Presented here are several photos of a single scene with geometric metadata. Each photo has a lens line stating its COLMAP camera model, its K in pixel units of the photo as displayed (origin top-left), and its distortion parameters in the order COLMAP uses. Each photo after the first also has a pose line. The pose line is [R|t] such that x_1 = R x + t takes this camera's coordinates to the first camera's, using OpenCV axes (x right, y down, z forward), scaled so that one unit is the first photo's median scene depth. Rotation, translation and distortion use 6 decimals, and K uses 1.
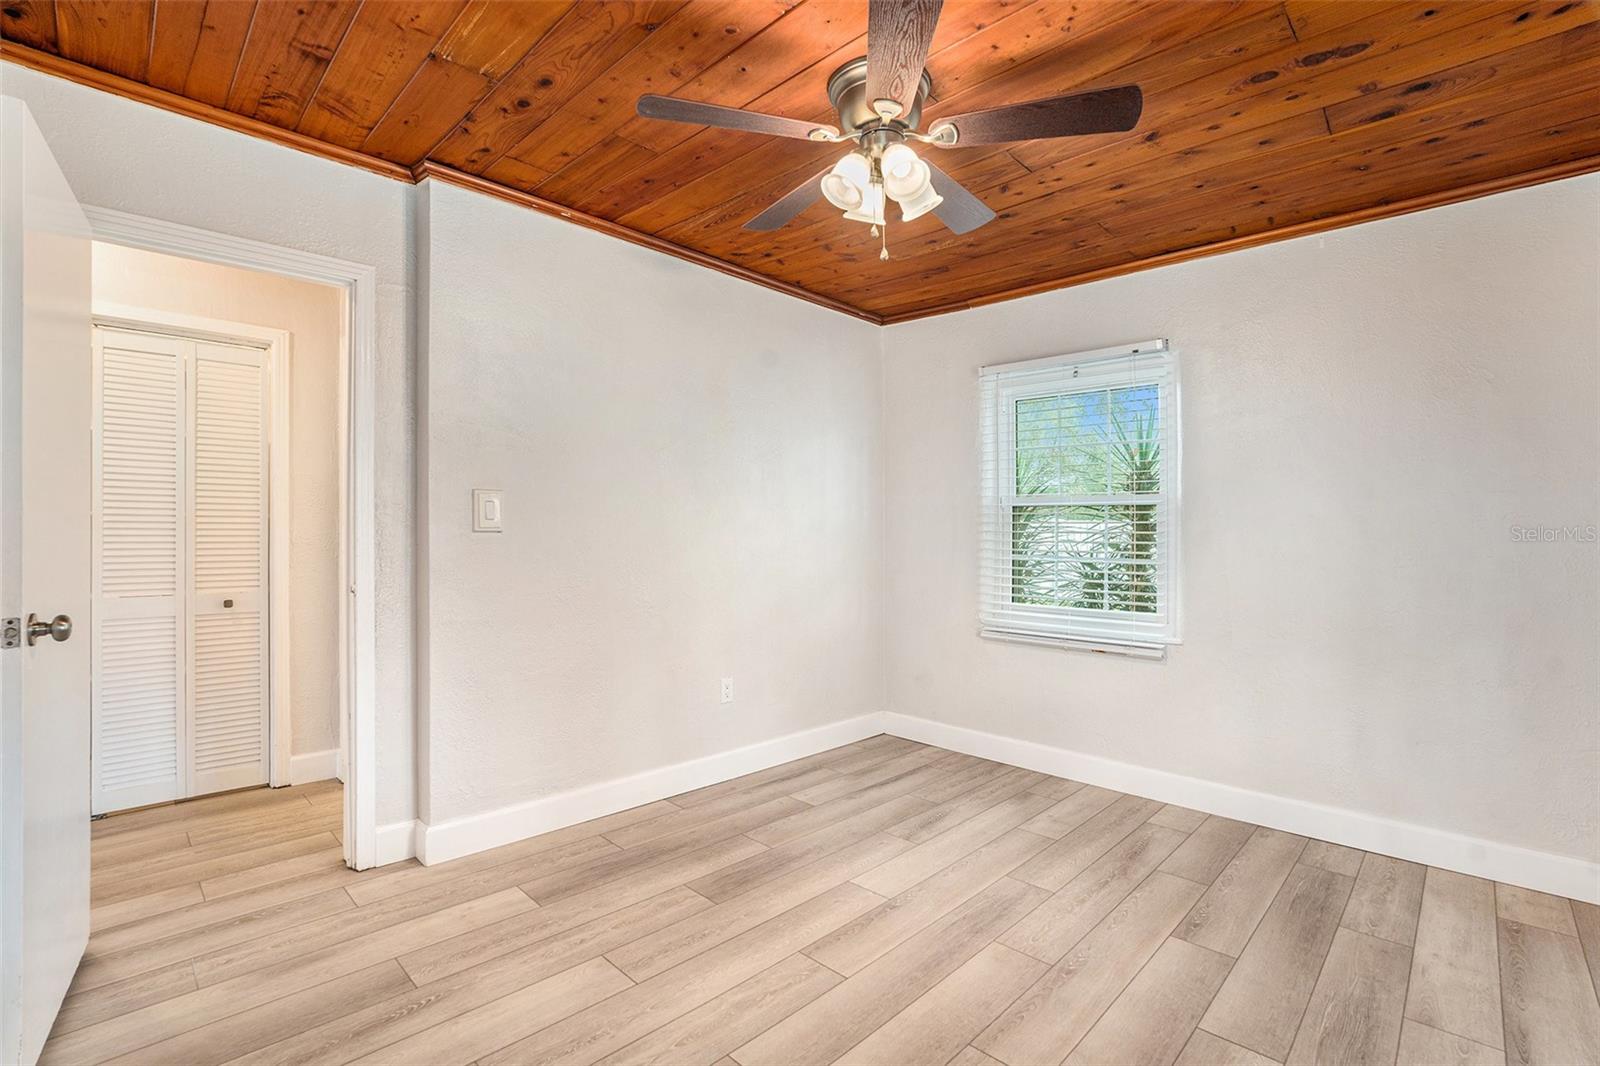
lens RADIAL K [[748.6, 0, 831.0], [0, 748.6, 531.8], [0, 0, 1]] dist [-0.068860, 0.018256]
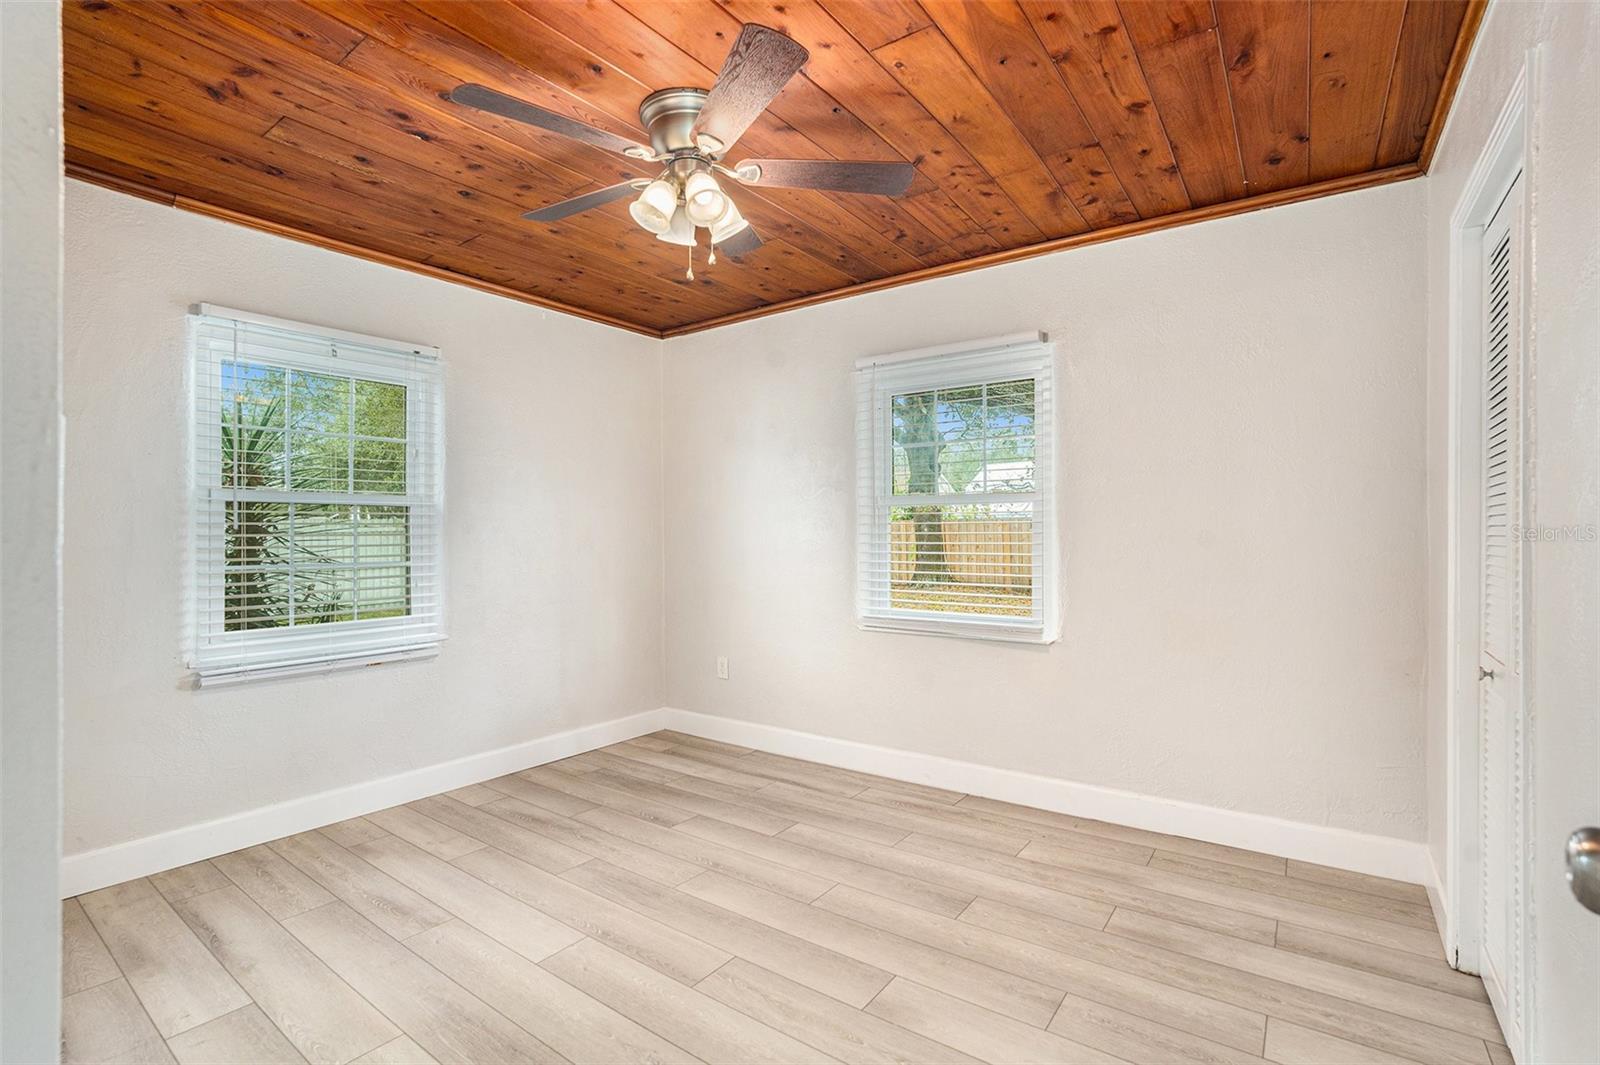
lens RADIAL K [[722.6, 0, 799.2], [0, 722.6, 517.3], [0, 0, 1]] dist [-0.063950, 0.018548]
pose [[-0.125137, 0.009594, 0.992093, -0.719933], [0.002317, 0.999953, -0.009378, -0.015153], [-0.992137, 0.001125, -0.125154, 0.730706]]
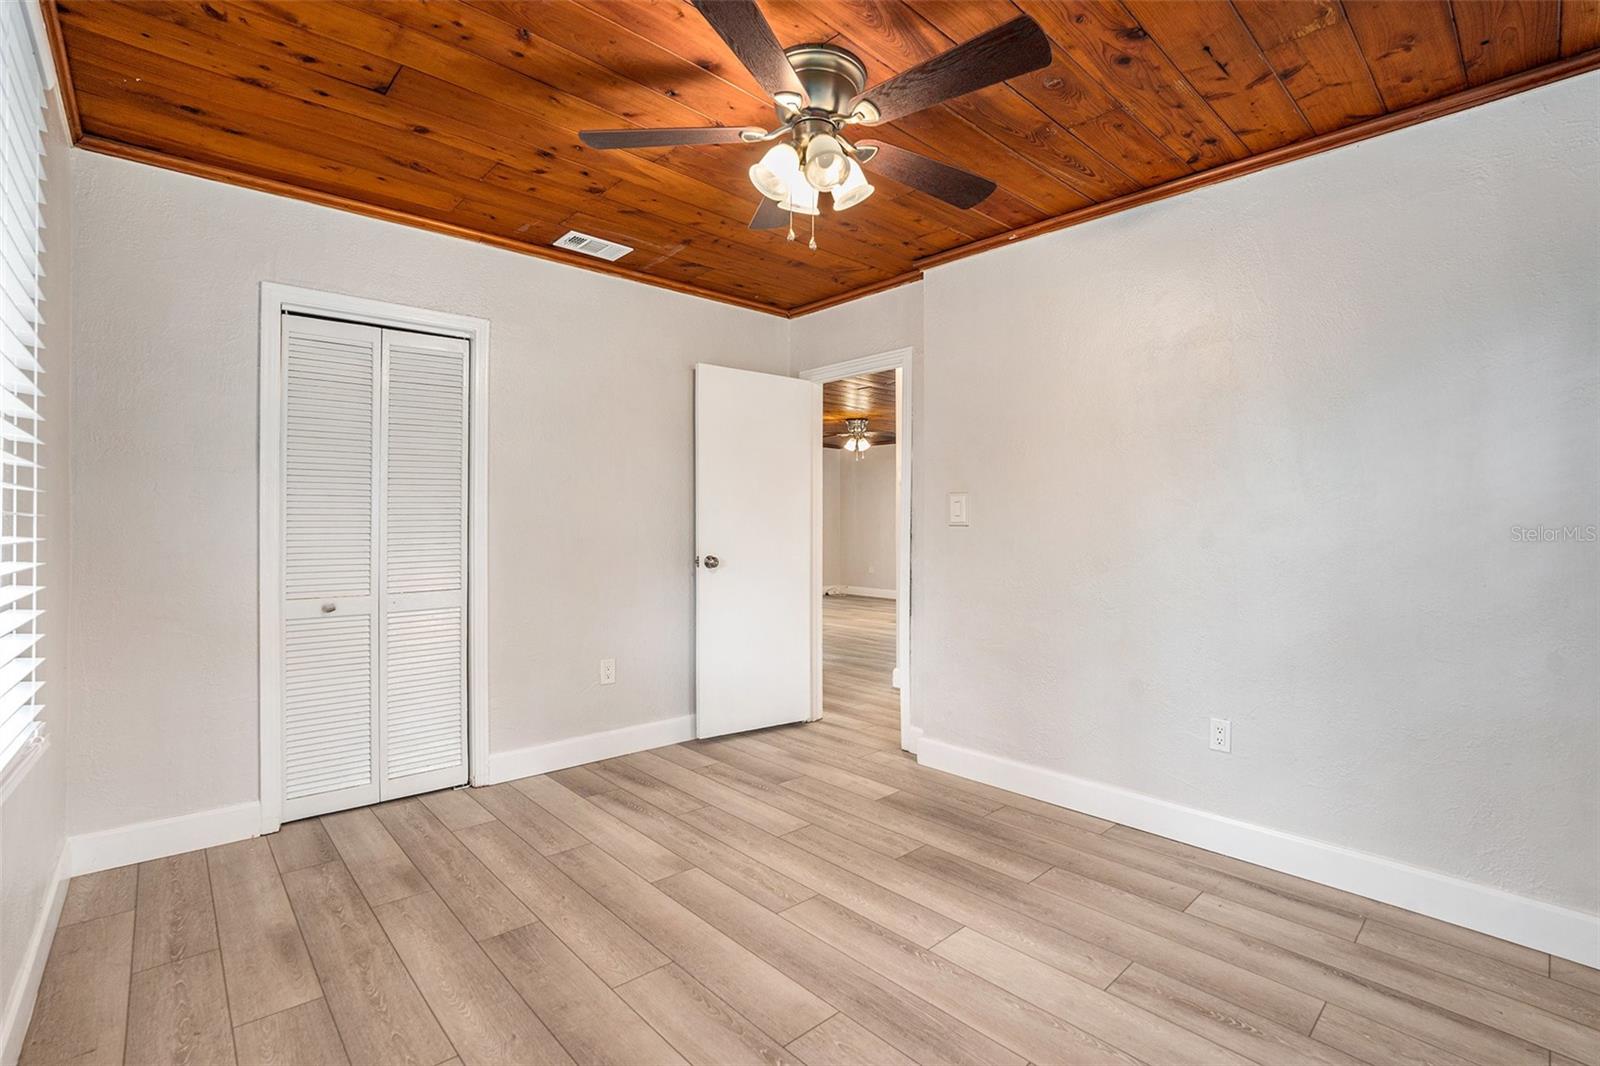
lens RADIAL K [[754.7, 0, 791.2], [0, 754.7, 525.1], [0, 0, 1]] dist [-0.068159, 0.033078]
pose [[-0.100056, -0.015346, -0.994863, 0.826466], [-0.010655, 0.999840, -0.014351, 0.017138], [0.994925, 0.009164, -0.100204, 0.798676]]
